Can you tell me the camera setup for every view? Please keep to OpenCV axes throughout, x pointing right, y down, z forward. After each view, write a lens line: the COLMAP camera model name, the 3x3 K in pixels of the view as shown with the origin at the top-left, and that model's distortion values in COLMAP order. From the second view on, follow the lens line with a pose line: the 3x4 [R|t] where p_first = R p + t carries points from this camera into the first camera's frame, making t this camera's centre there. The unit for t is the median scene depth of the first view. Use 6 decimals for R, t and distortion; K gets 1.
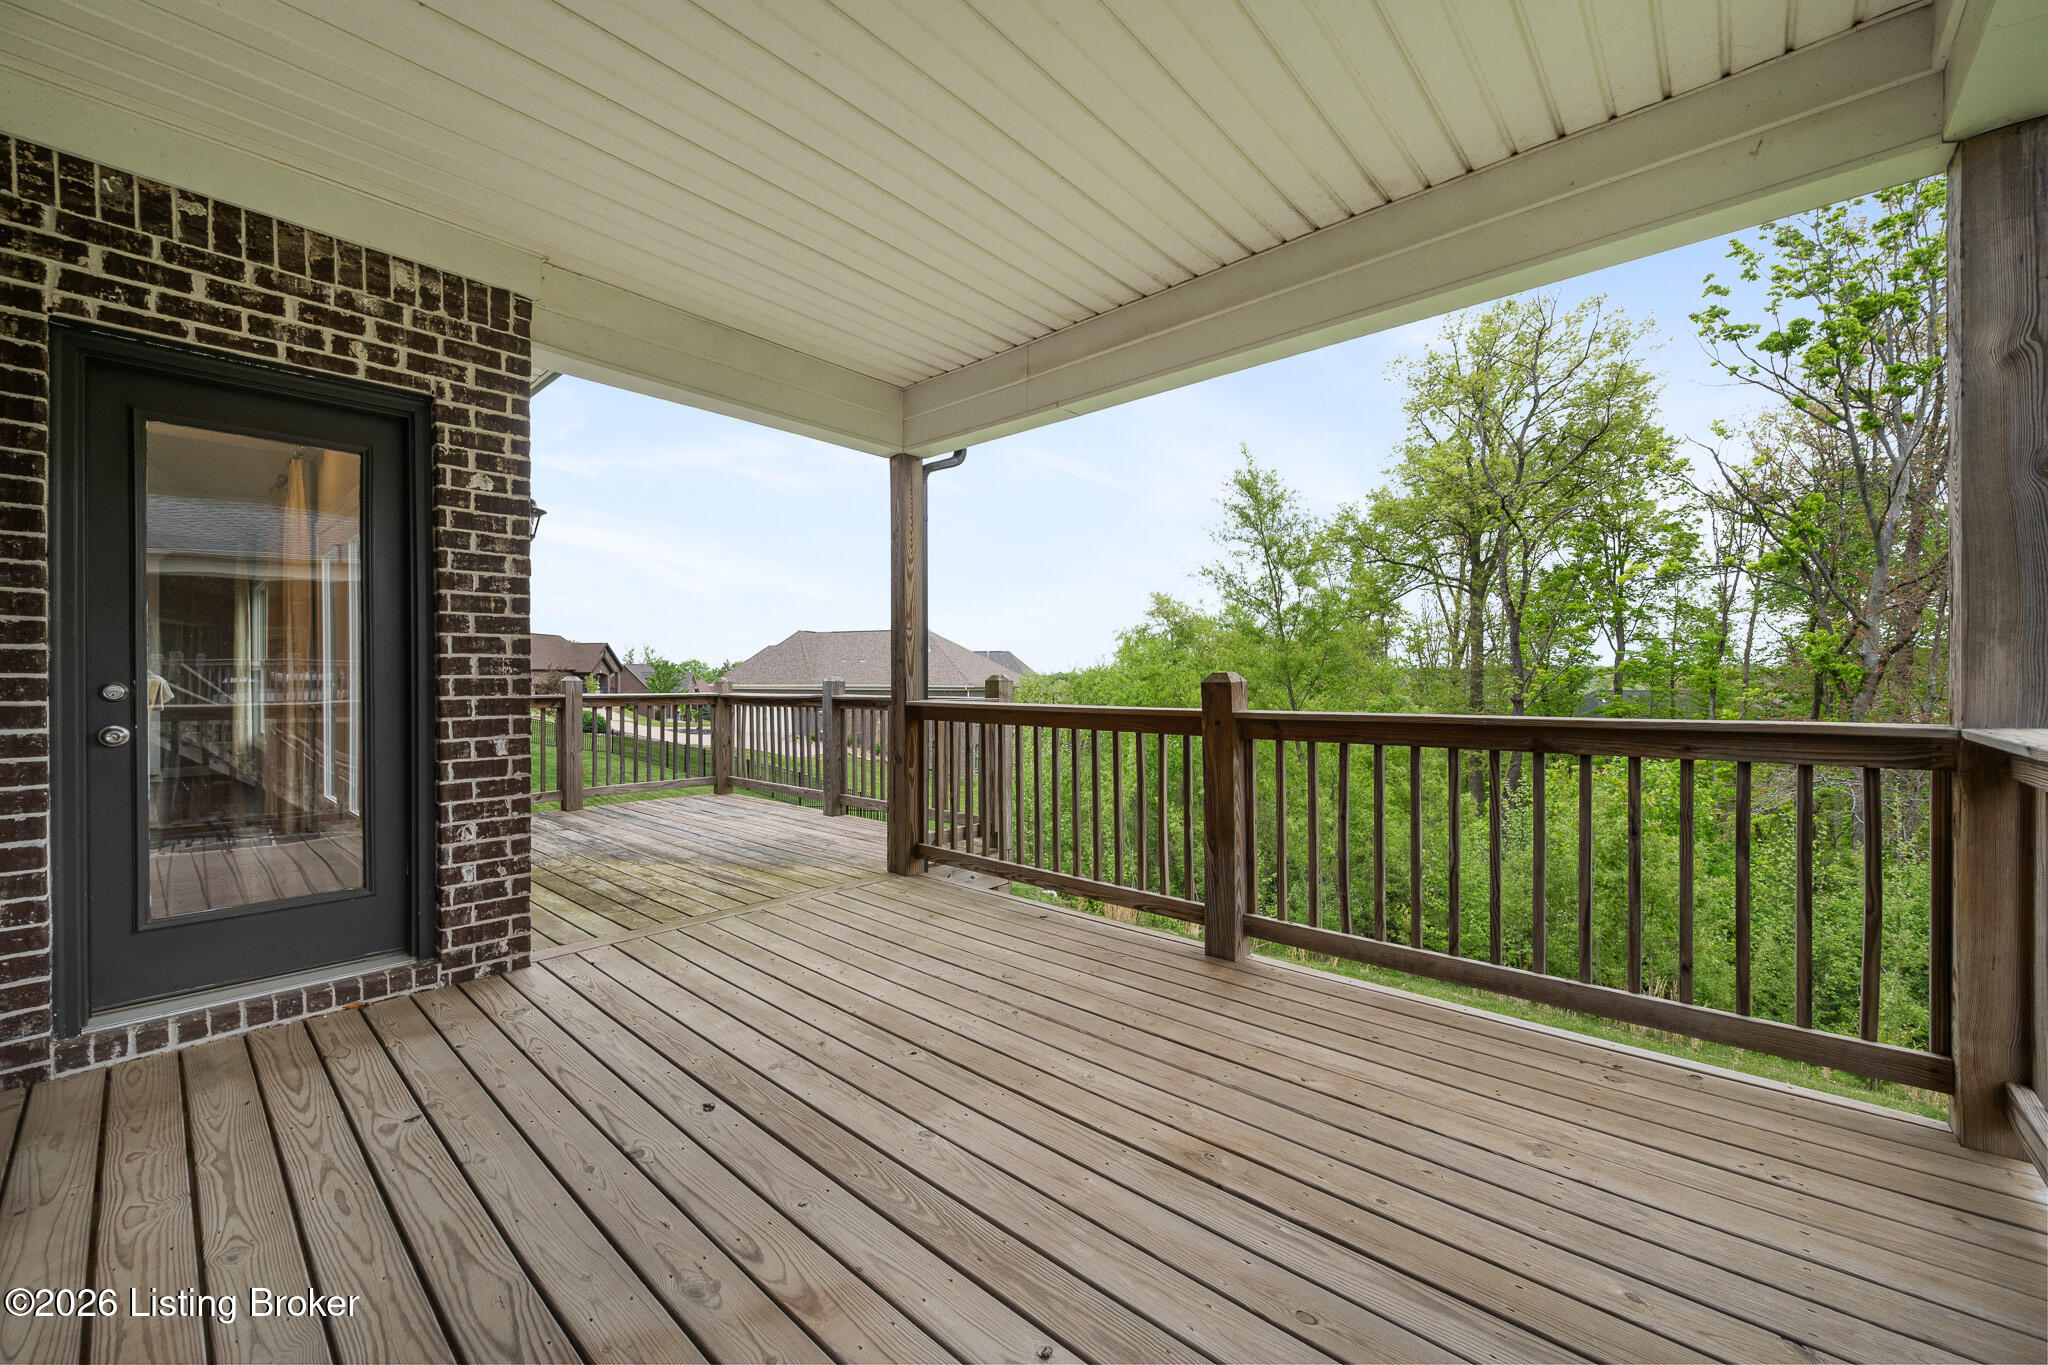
lens RADIAL K [[795.4, 0, 1016.8], [0, 795.4, 683.0], [0, 0, 1]] dist [0.009433, 0.000051]
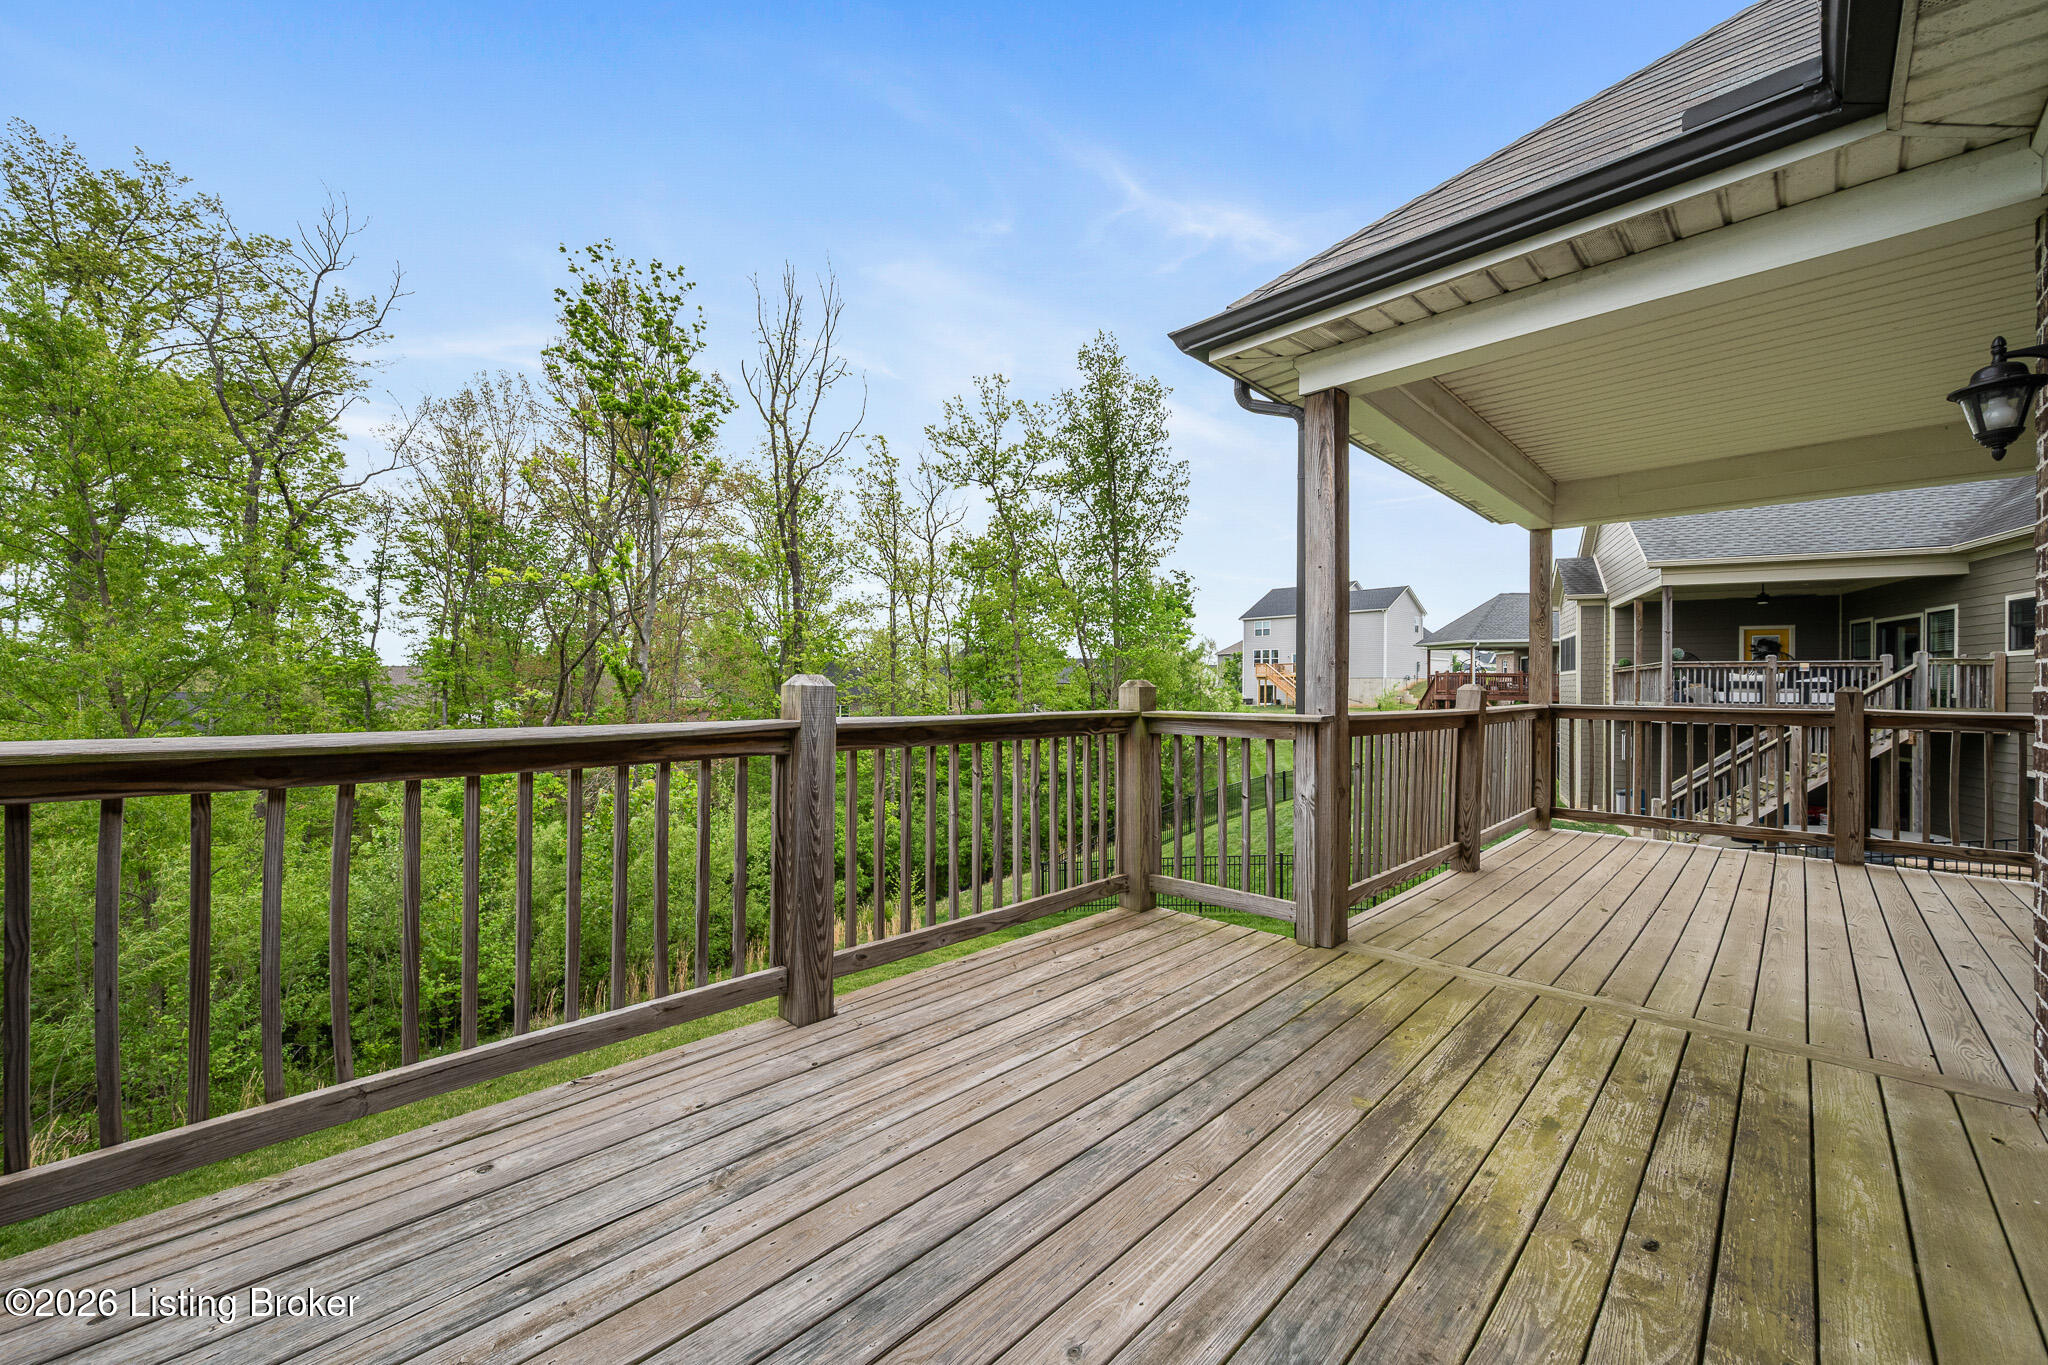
lens RADIAL K [[795.4, 0, 1003.5], [0, 795.4, 683.7], [0, 0, 1]] dist [0.009433, 0.000051]
pose [[0.055544, -0.003490, 0.998450, -0.994393], [0.001052, 0.999994, 0.003437, -0.011805], [-0.998456, 0.000859, 0.055547, 1.363566]]
